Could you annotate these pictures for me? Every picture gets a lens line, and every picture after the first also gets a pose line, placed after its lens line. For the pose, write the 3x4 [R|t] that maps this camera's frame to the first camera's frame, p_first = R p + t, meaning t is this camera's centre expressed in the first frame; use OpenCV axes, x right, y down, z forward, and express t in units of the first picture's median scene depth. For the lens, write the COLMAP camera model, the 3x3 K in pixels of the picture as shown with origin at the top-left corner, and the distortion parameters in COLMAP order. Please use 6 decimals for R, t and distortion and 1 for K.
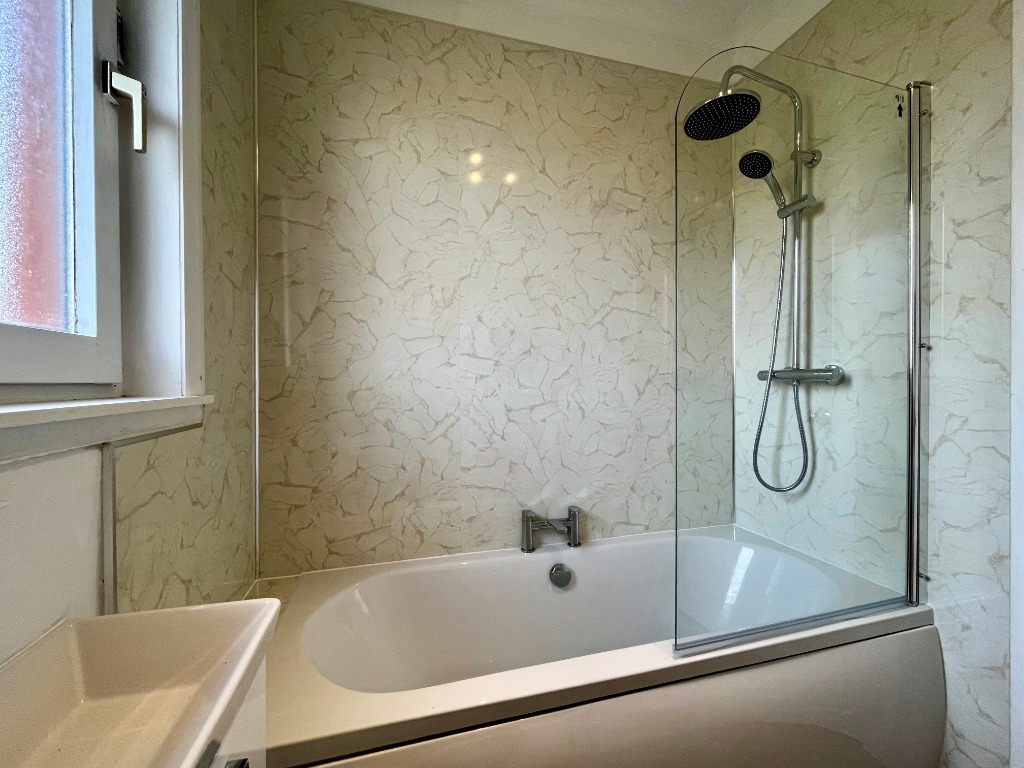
lens RADIAL K [[419.3, 0, 507.1], [0, 419.3, 384.8], [0, 0, 1]] dist [-0.001754, -0.000598]
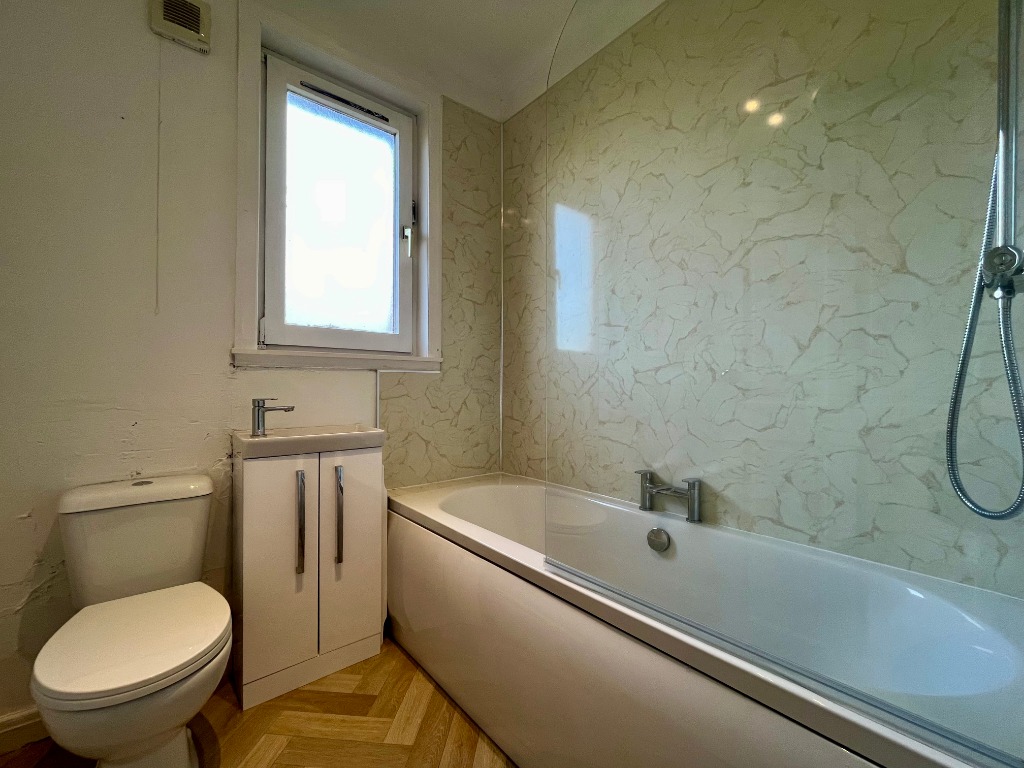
lens RADIAL K [[419.3, 0, 507.1], [0, 419.3, 384.8], [0, 0, 1]] dist [-0.001754, -0.000598]
pose [[0.412854, -0.000214, -0.910797, 0.839791], [-0.011696, 0.999916, -0.005537, 0.103474], [0.910722, 0.012939, 0.412817, 0.271032]]
